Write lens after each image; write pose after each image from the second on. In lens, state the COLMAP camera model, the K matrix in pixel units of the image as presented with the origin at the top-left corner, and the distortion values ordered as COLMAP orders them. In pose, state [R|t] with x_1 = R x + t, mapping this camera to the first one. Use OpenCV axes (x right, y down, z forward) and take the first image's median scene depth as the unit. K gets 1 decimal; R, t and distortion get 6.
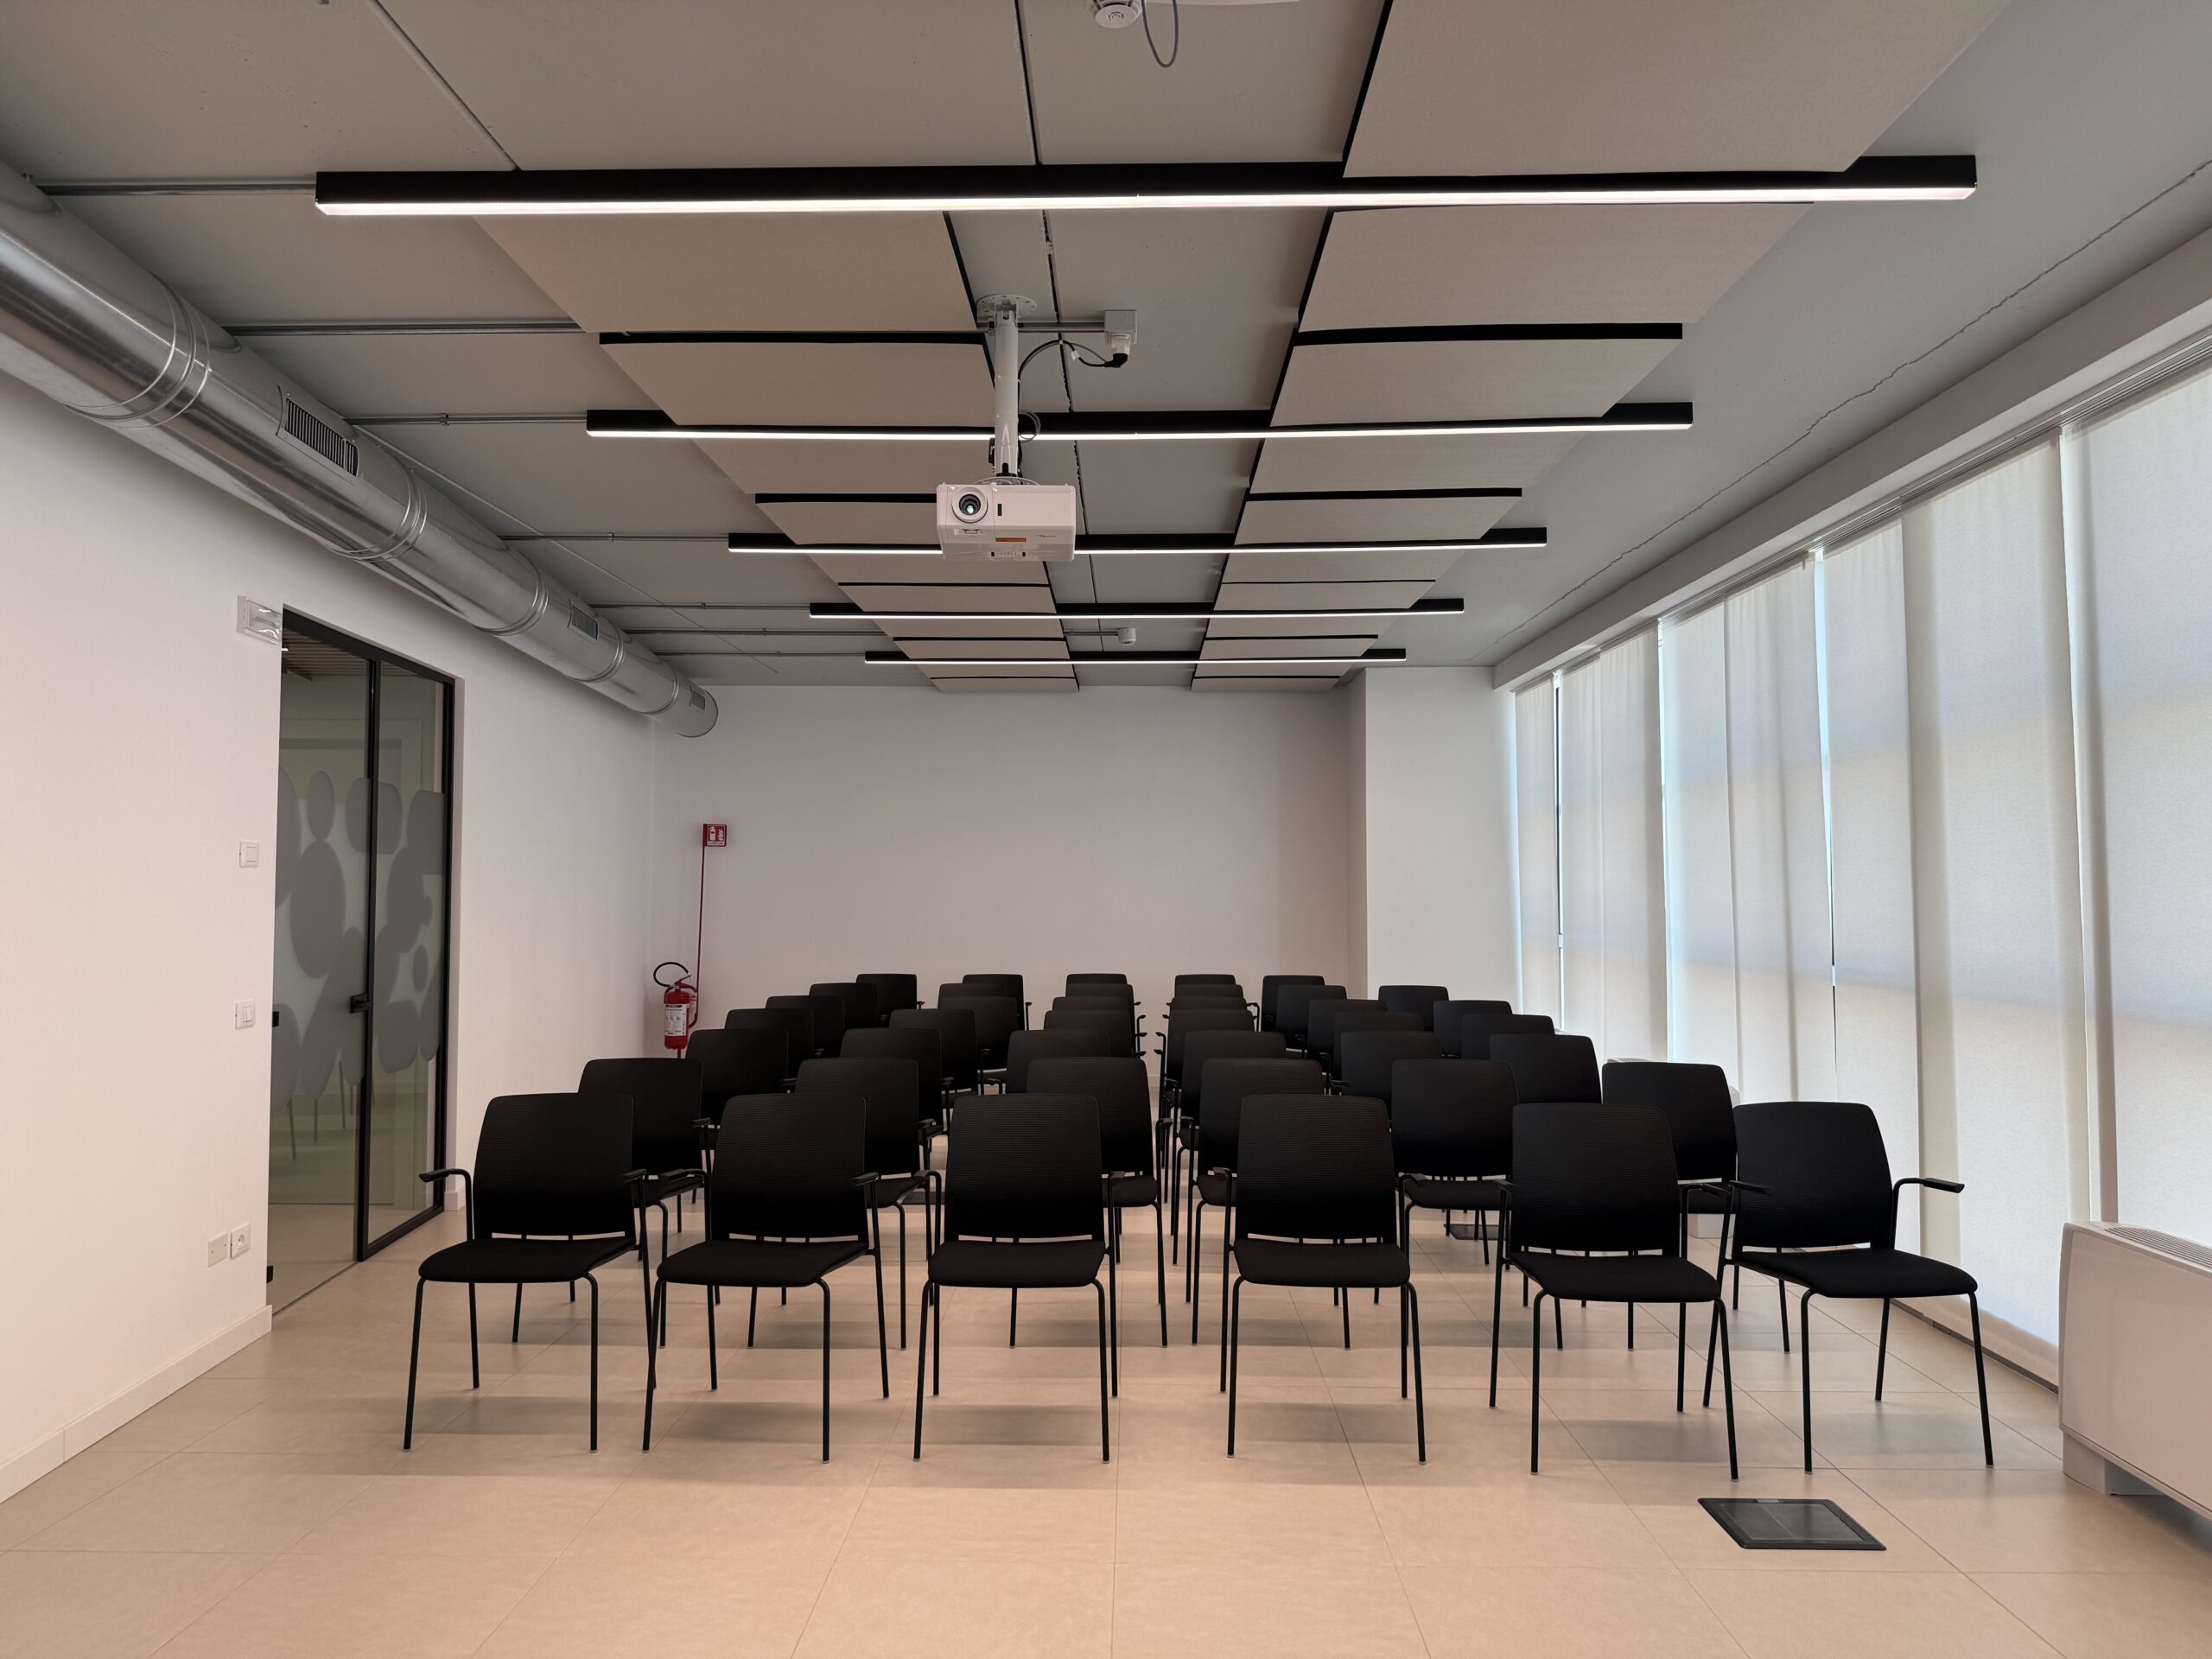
lens RADIAL K [[1582.3, 0, 1106.0], [0, 1582.3, 829.5], [0, 0, 1]] dist [0.159804, -0.332309]
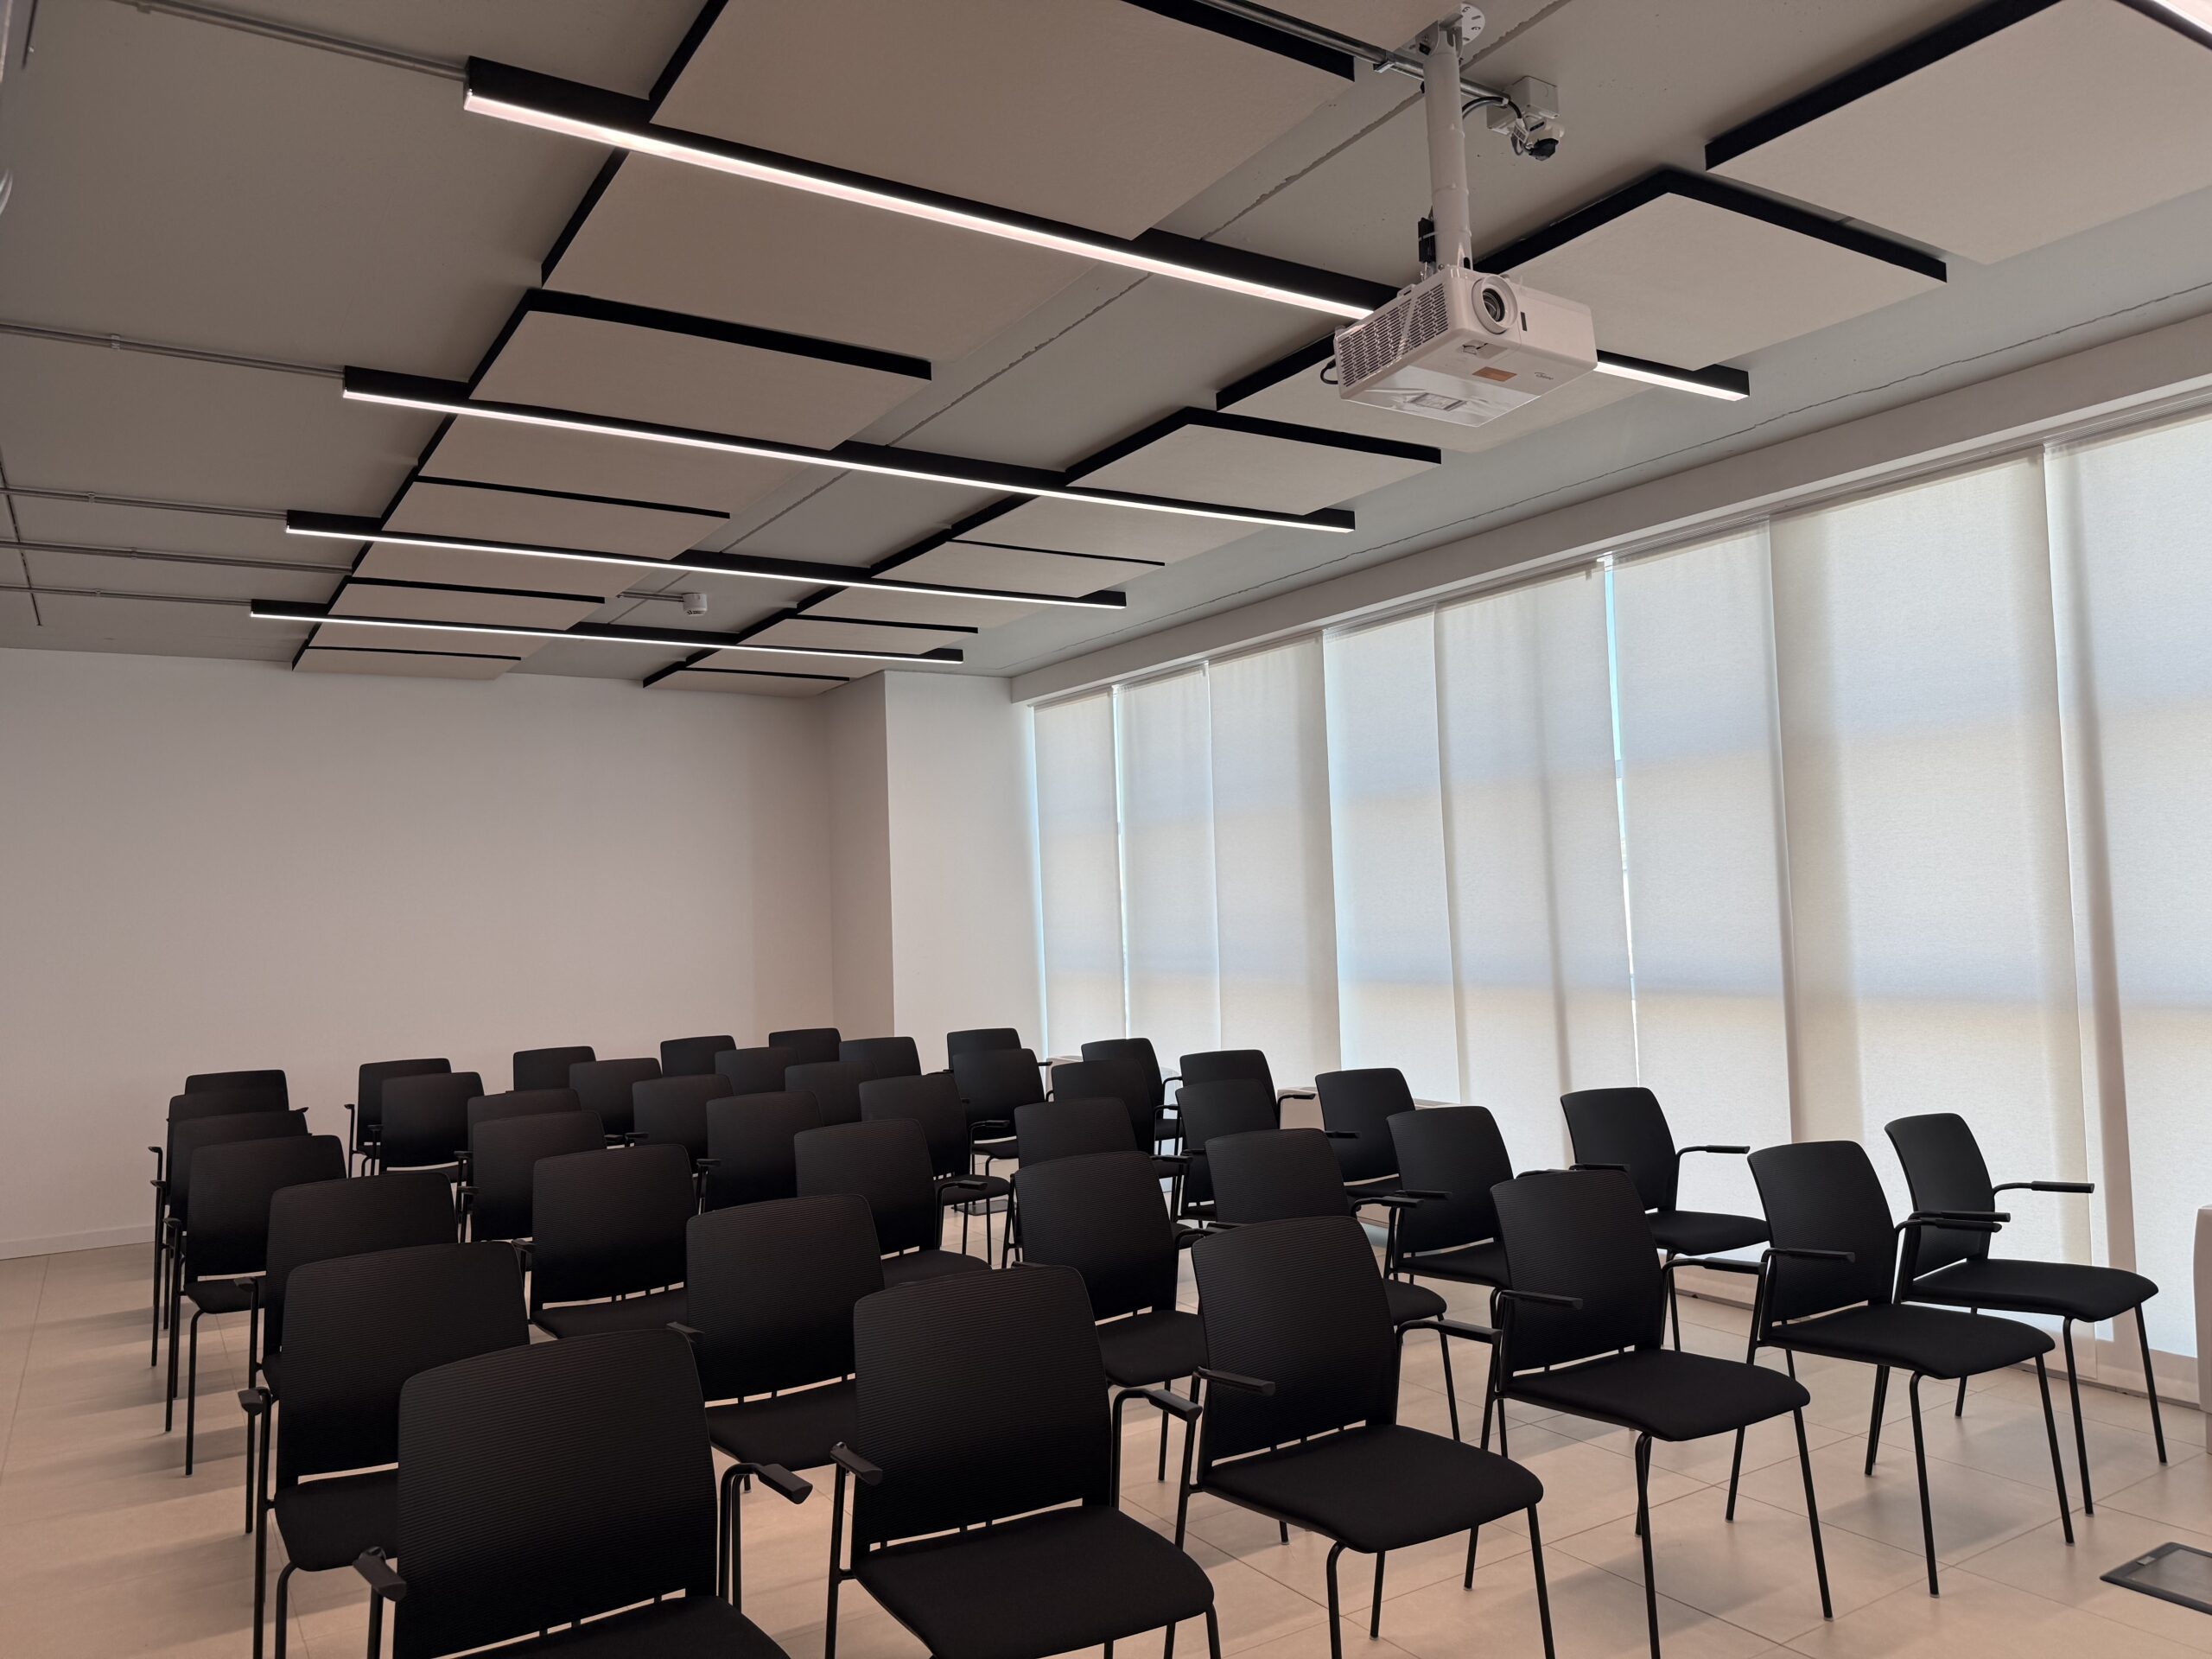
lens RADIAL K [[1582.3, 0, 1106.0], [0, 1582.3, 829.5], [0, 0, 1]] dist [0.159804, -0.332309]
pose [[0.818425, 0.000718, 0.574613, -0.364062], [0.016568, 0.999554, -0.024848, 0.011445], [-0.574375, 0.029856, 0.818048, 0.358352]]
